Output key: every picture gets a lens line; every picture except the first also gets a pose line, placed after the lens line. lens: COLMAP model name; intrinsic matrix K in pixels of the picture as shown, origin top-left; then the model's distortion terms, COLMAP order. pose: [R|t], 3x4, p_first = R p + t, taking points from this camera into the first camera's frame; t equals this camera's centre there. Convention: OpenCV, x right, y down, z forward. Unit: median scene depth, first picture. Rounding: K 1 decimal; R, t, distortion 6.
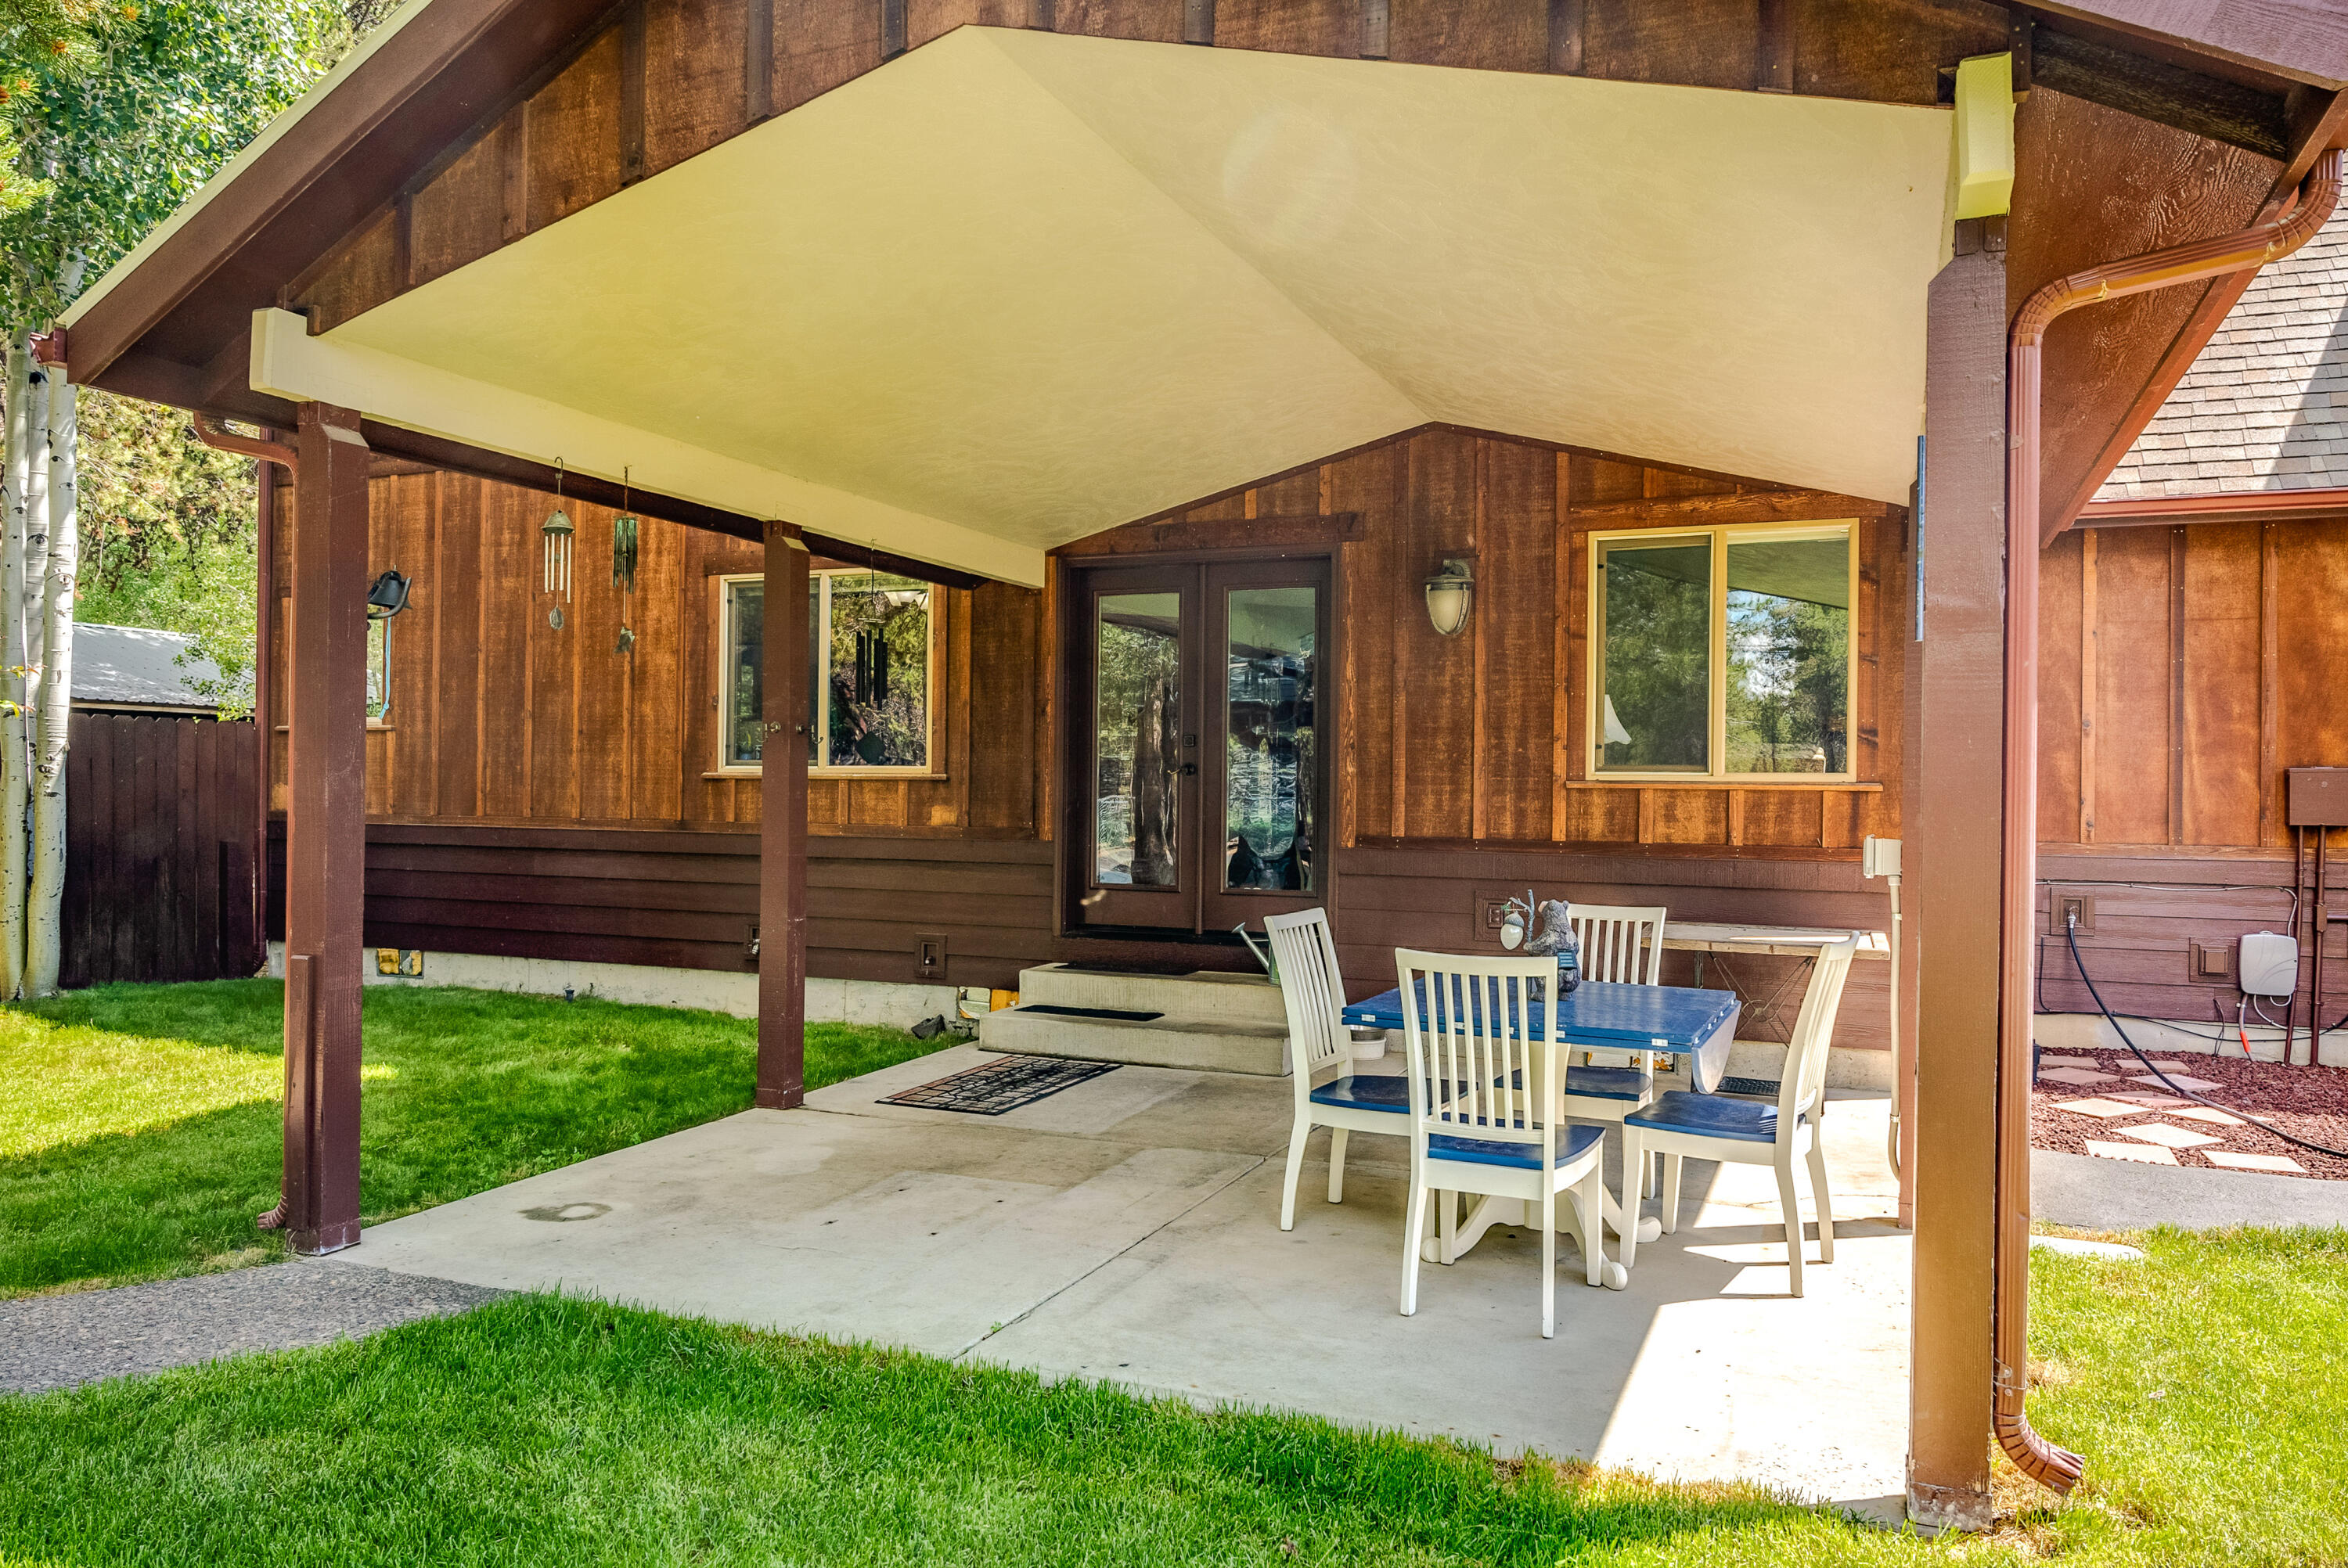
lens RADIAL K [[1565.5, 0, 1197.6], [0, 1565.5, 791.1], [0, 0, 1]] dist [-0.004325, -0.006041]
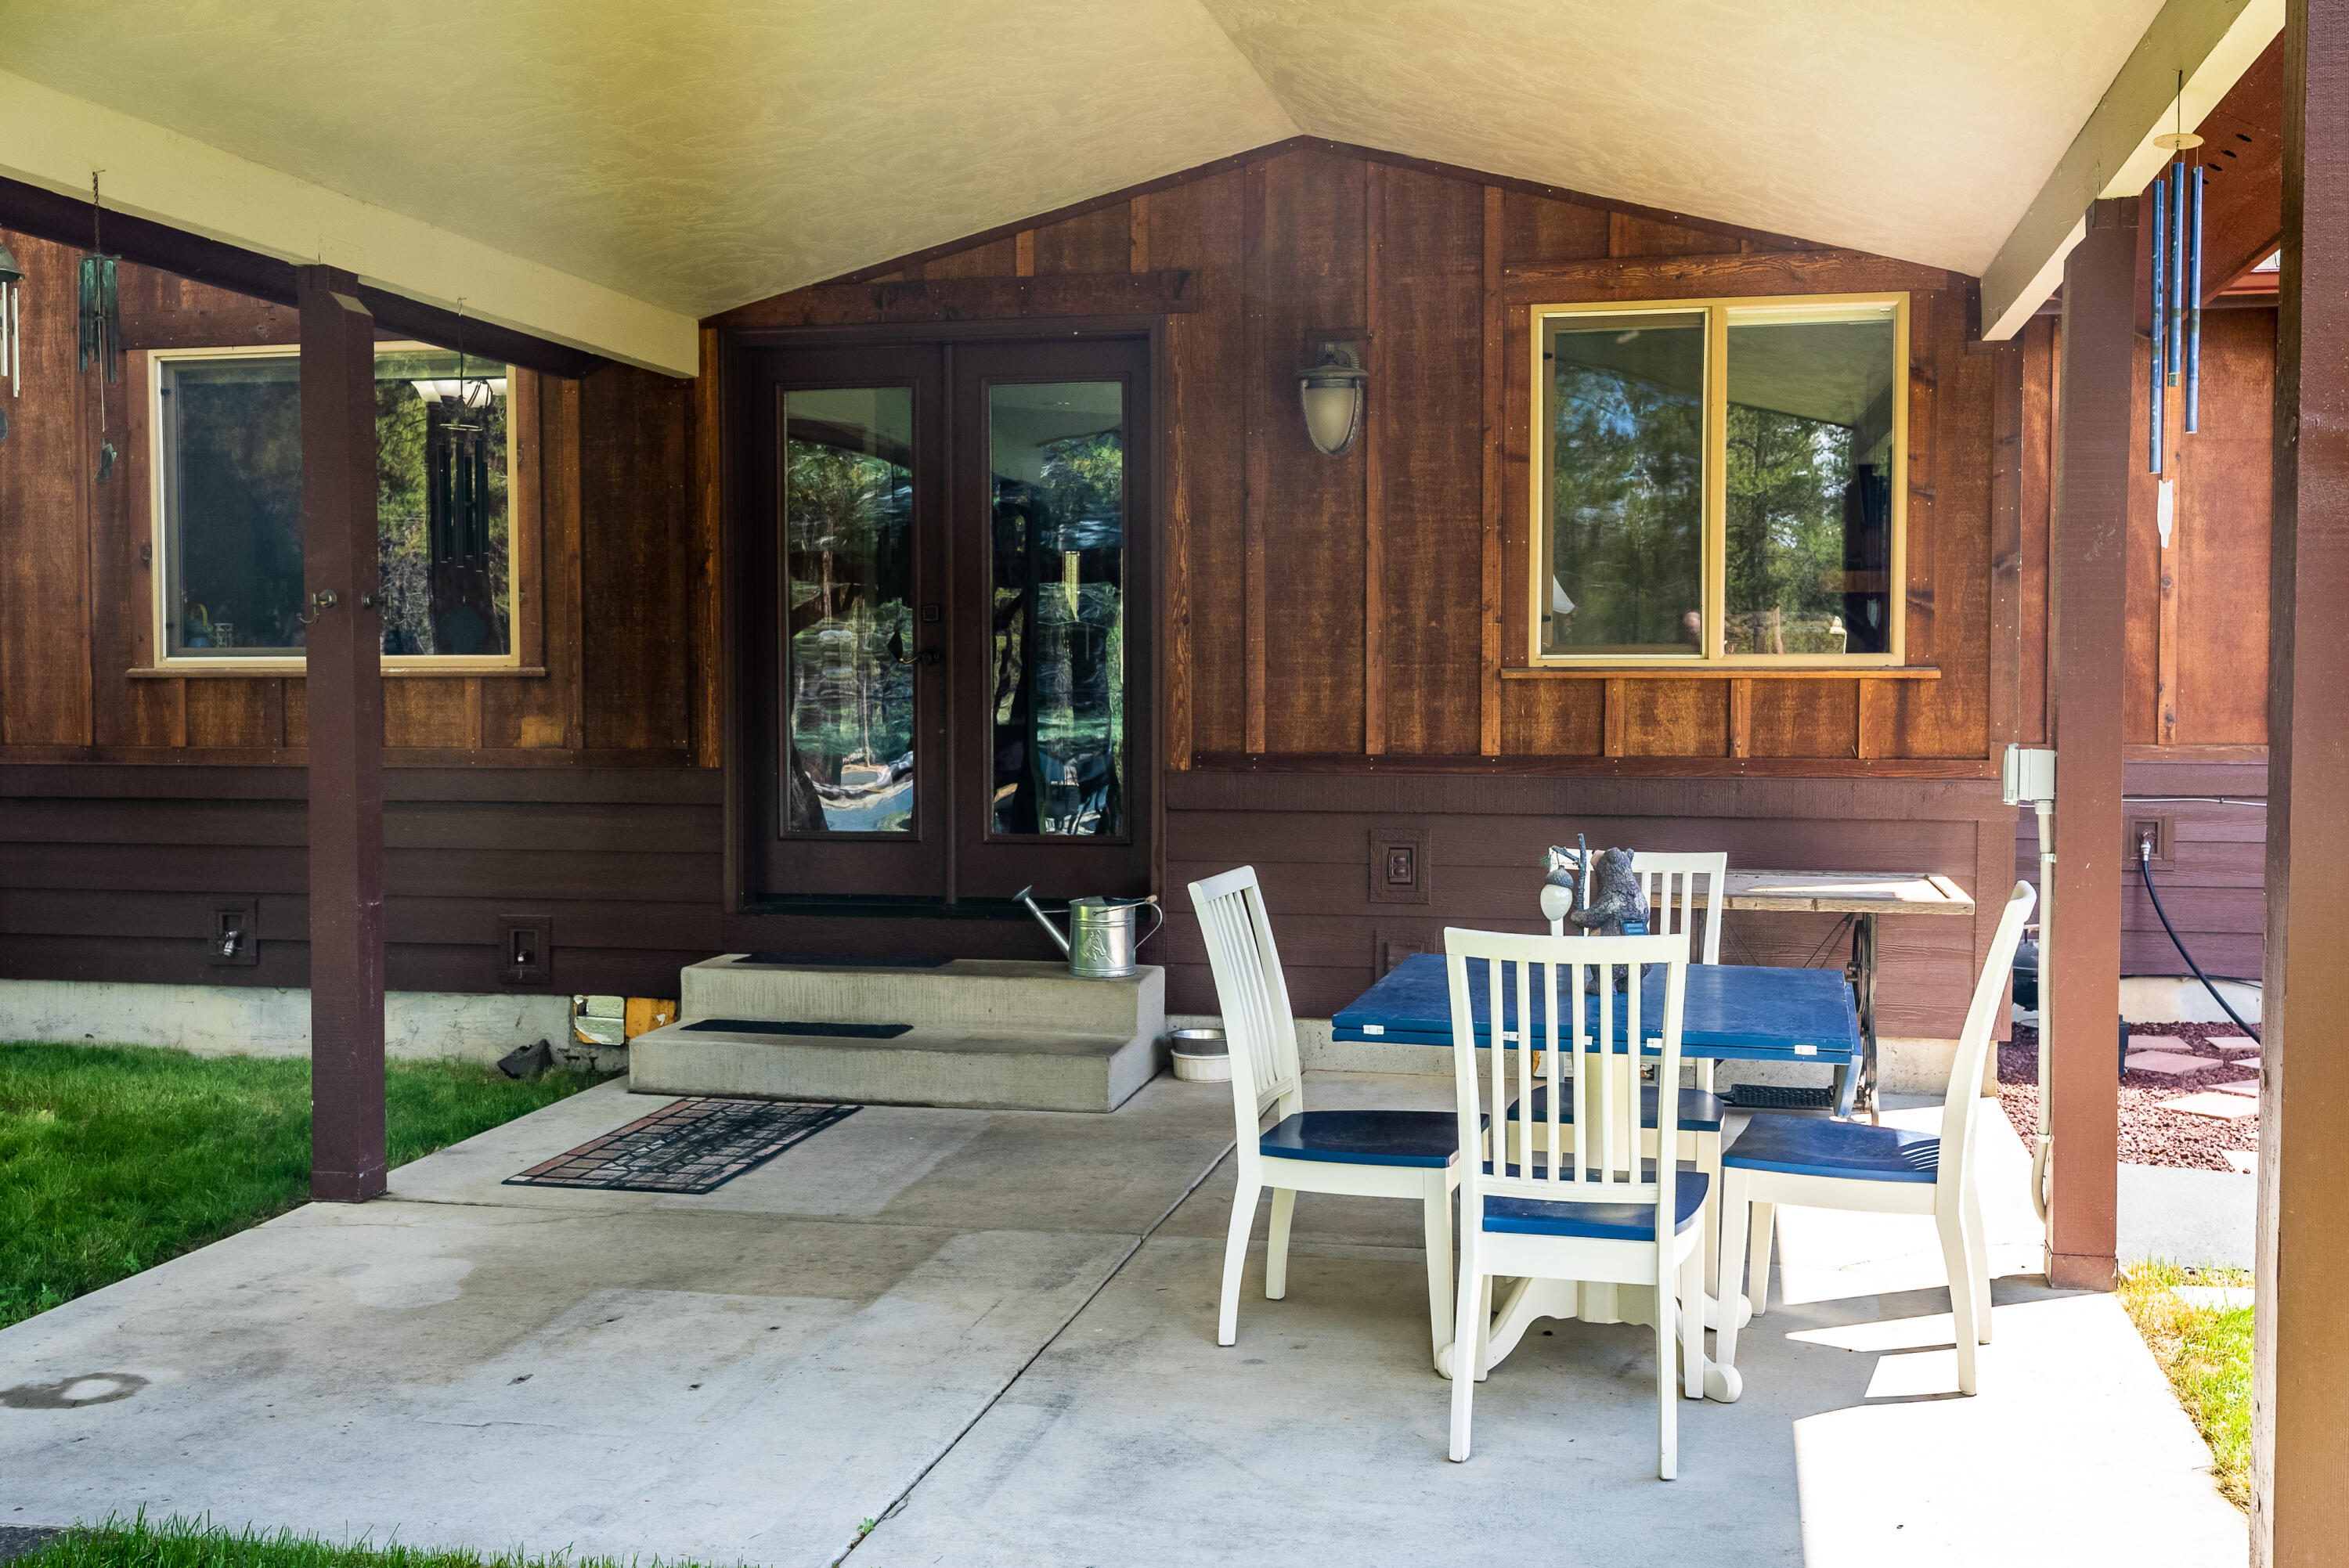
lens RADIAL K [[2302.8, 0, 1180.4], [0, 2302.8, 784.0], [0, 0, 1]] dist [0.002517, 0.000000]
pose [[0.983546, -0.020450, 0.179497, -0.088456], [0.012131, 0.998806, 0.047322, -0.005389], [-0.180250, -0.044366, 0.982620, 0.025122]]
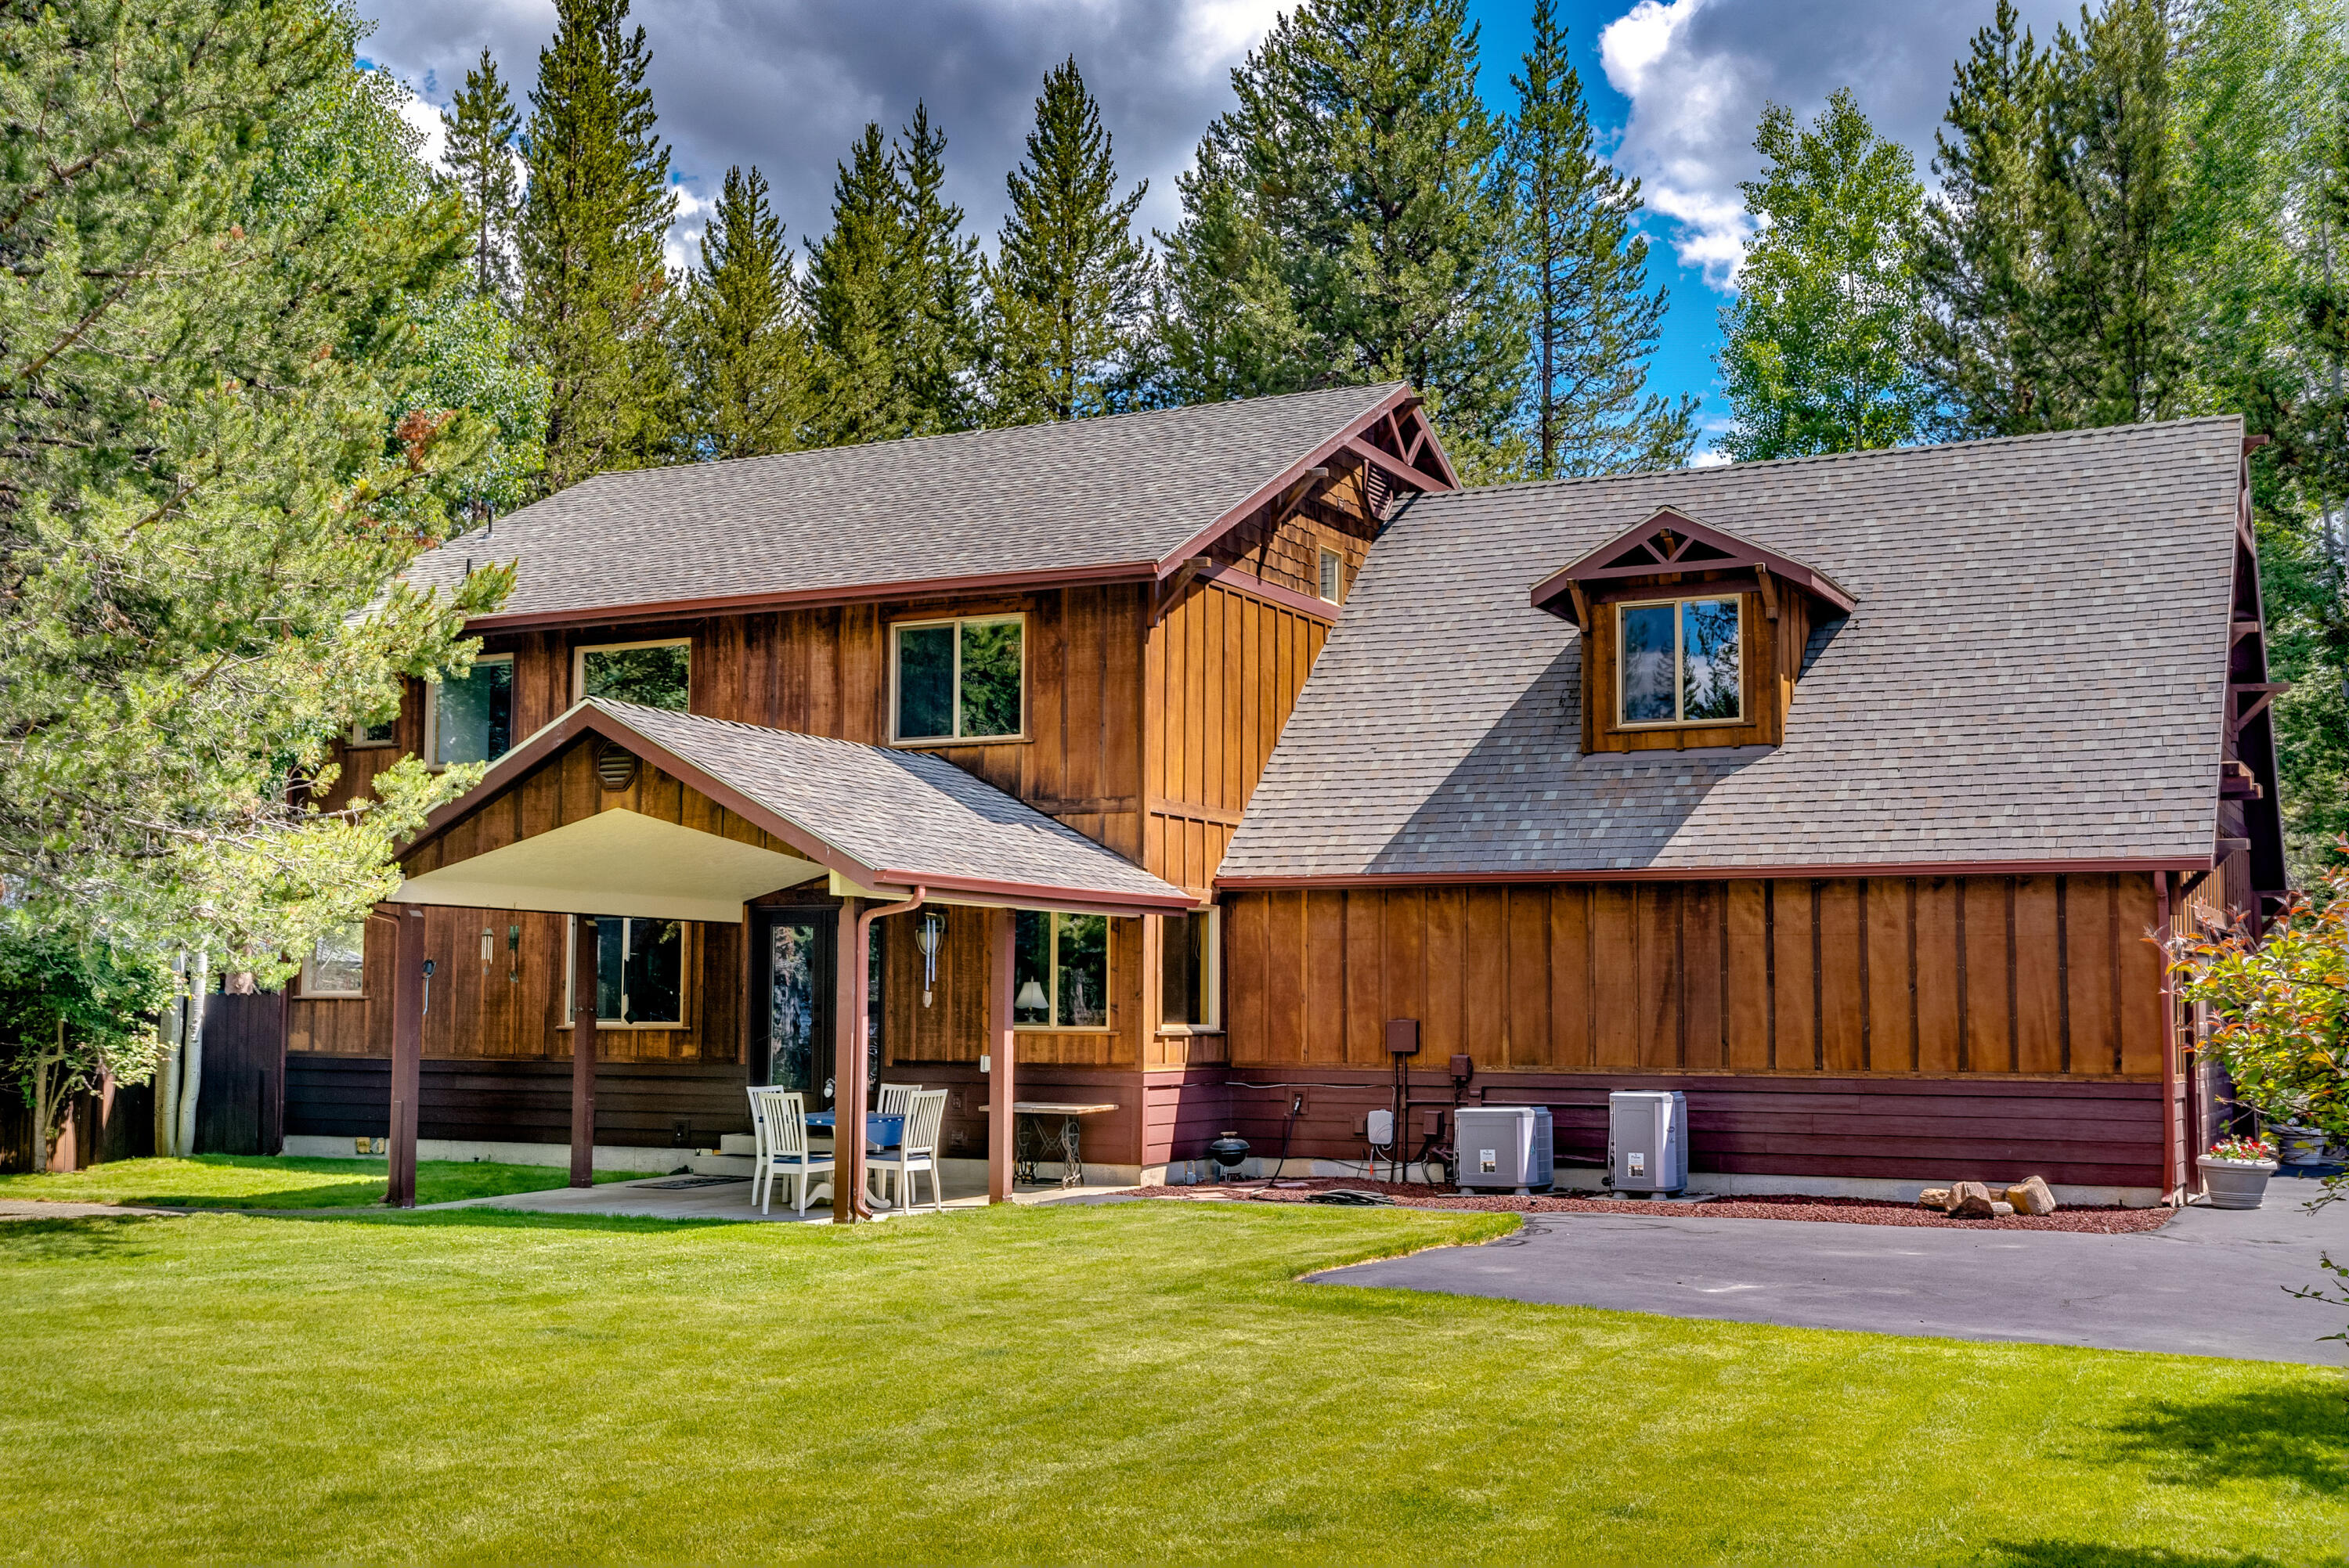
lens RADIAL K [[2682.0, 0, 1269.3], [0, 2682.0, 788.5], [0, 0, 1]] dist [0.021886, 0.000000]
pose [[0.997168, -0.013151, -0.074050, 0.844552], [0.006992, 0.996540, -0.082818, -0.027675], [0.074883, 0.082066, 0.993810, -2.329702]]
